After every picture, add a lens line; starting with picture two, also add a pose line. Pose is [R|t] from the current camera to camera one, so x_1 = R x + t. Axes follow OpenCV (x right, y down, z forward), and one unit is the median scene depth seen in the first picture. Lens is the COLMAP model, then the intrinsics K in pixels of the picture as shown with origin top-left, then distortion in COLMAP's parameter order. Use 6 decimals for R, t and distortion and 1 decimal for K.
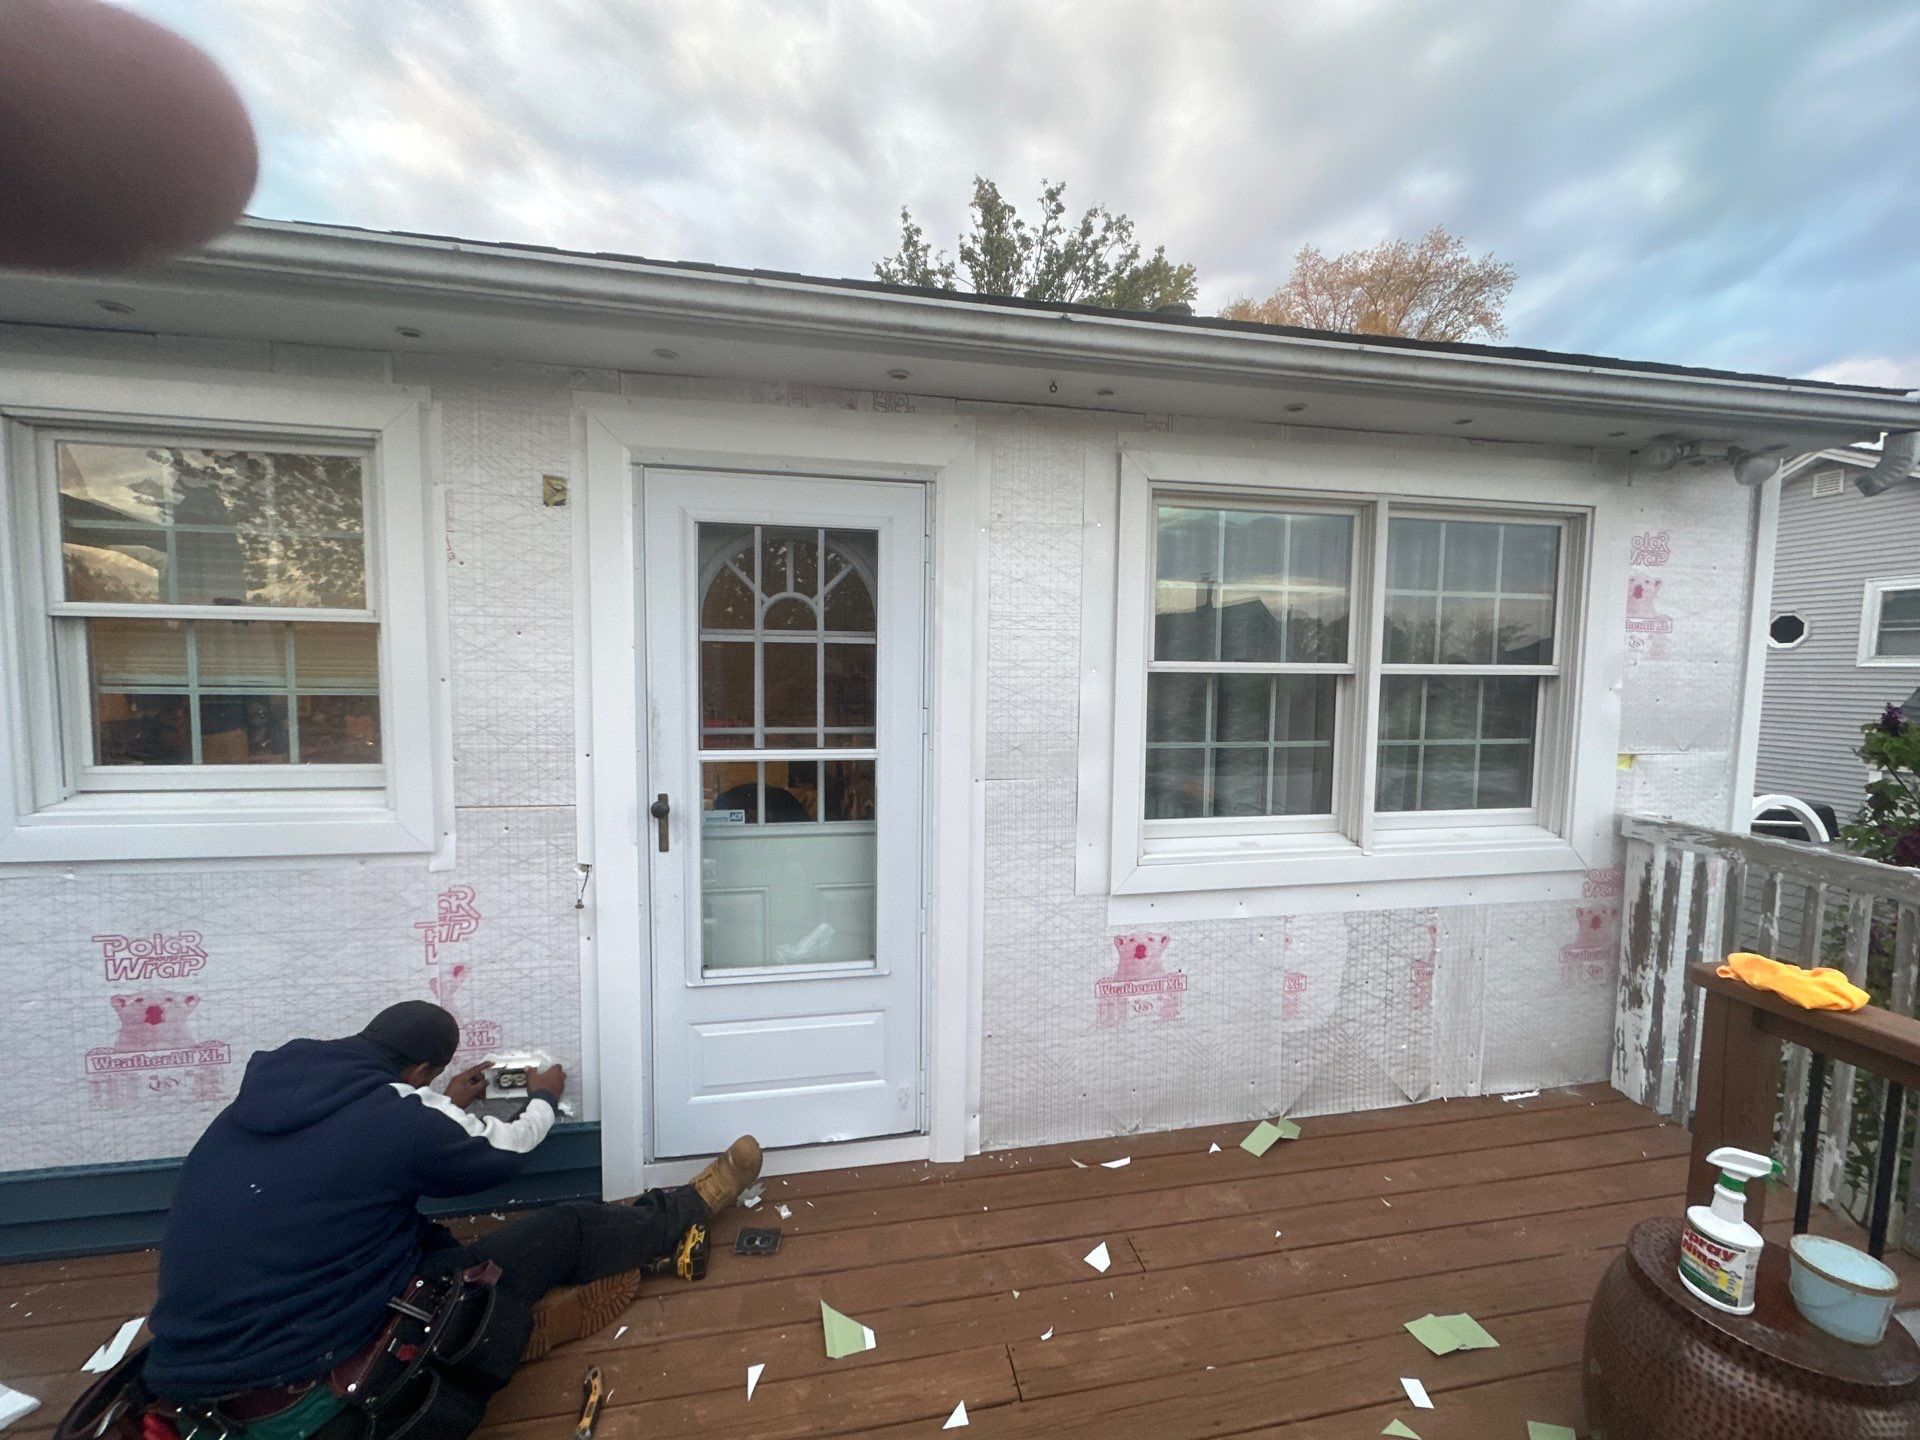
lens RADIAL K [[765.2, 0, 959.2], [0, 765.2, 718.6], [0, 0, 1]] dist [-0.001977, -0.000128]
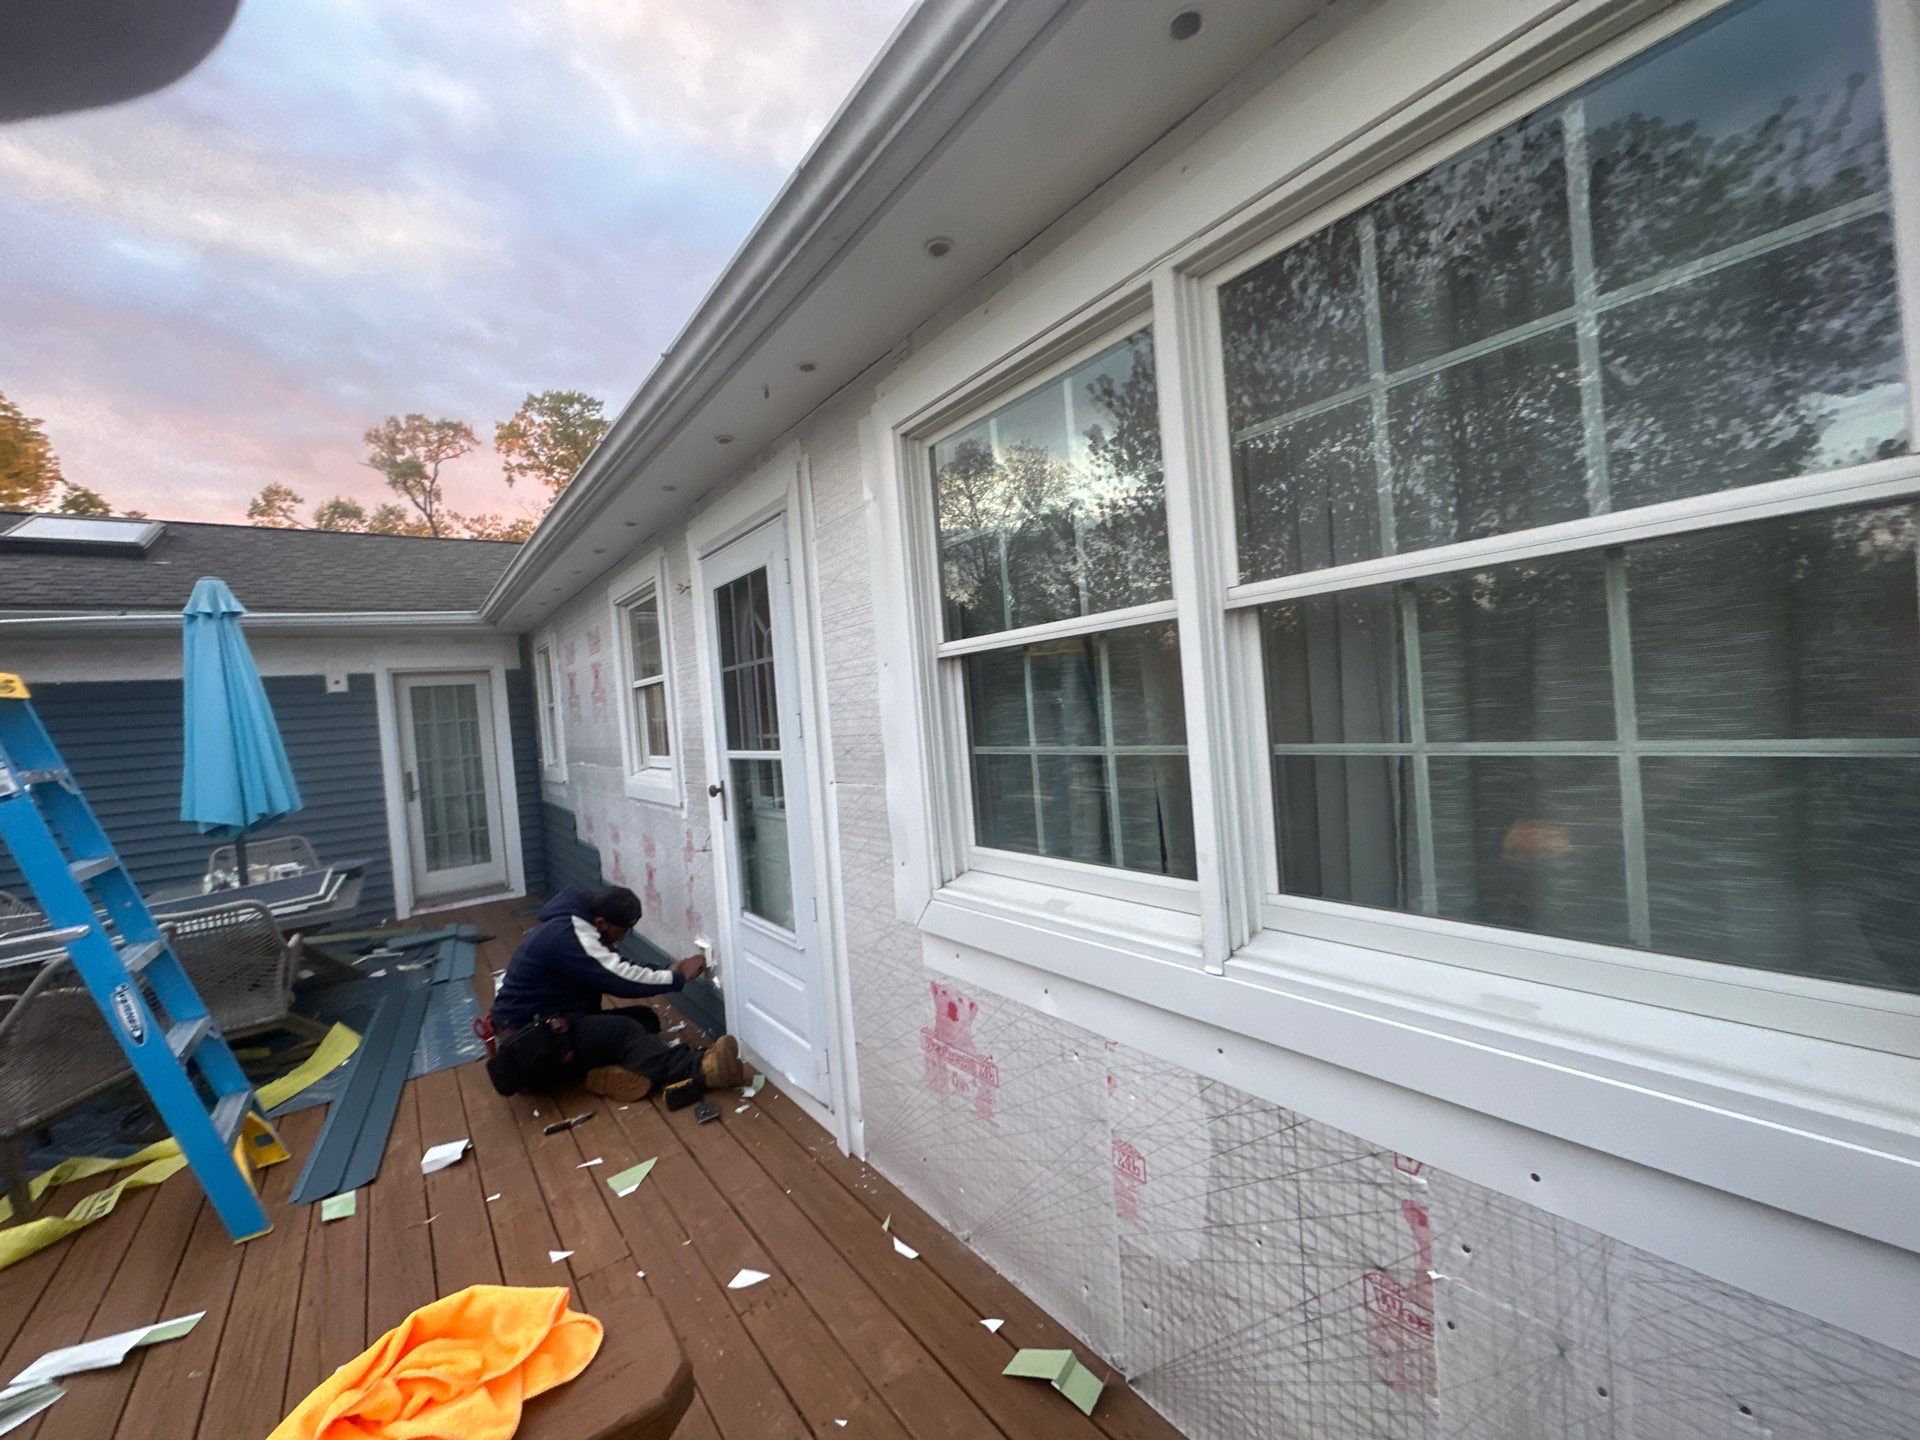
lens RADIAL K [[765.2, 0, 959.2], [0, 765.2, 718.6], [0, 0, 1]] dist [-0.001977, -0.000128]
pose [[0.438831, -0.029425, -0.898088, 0.956919], [0.022981, 0.999504, -0.021519, 0.019532], [0.898276, -0.011196, 0.439290, 0.661603]]
